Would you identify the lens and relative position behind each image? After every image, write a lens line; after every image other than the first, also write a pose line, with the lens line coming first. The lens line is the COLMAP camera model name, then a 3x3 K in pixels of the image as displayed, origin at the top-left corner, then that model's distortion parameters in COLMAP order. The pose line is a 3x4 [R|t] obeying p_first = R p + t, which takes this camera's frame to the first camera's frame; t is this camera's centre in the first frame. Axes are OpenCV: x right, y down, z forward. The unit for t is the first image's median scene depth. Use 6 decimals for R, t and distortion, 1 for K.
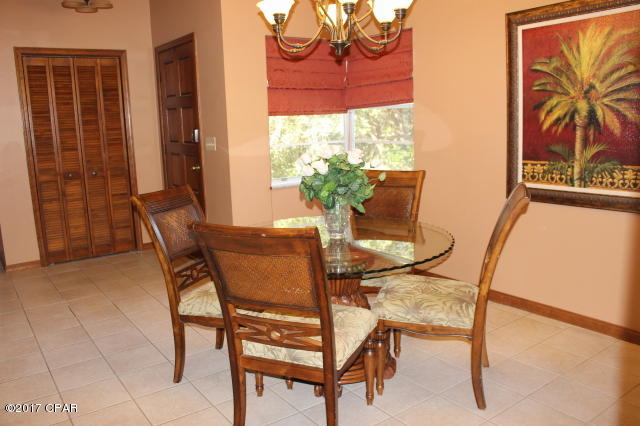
lens RADIAL K [[534.0, 0, 320.0], [0, 534.0, 213.0], [0, 0, 1]] dist [-0.176488, 0.187877]
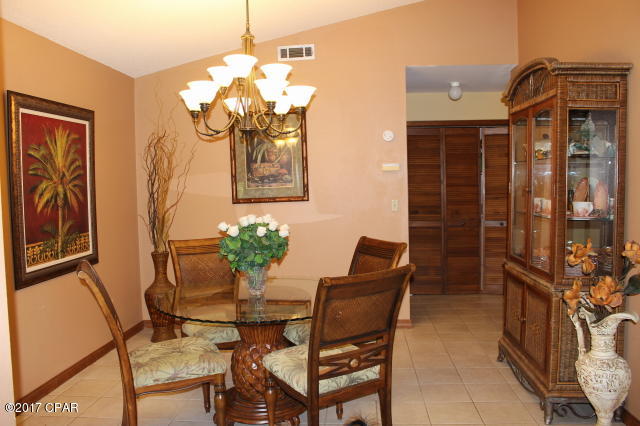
lens RADIAL K [[534.0, 0, 320.0], [0, 534.0, 213.0], [0, 0, 1]] dist [-0.176488, 0.187877]
pose [[-0.768625, 0.008717, 0.639640, -0.696476], [0.156384, 0.972128, 0.174672, -0.261747], [-0.620290, 0.234287, -0.748566, 1.484114]]
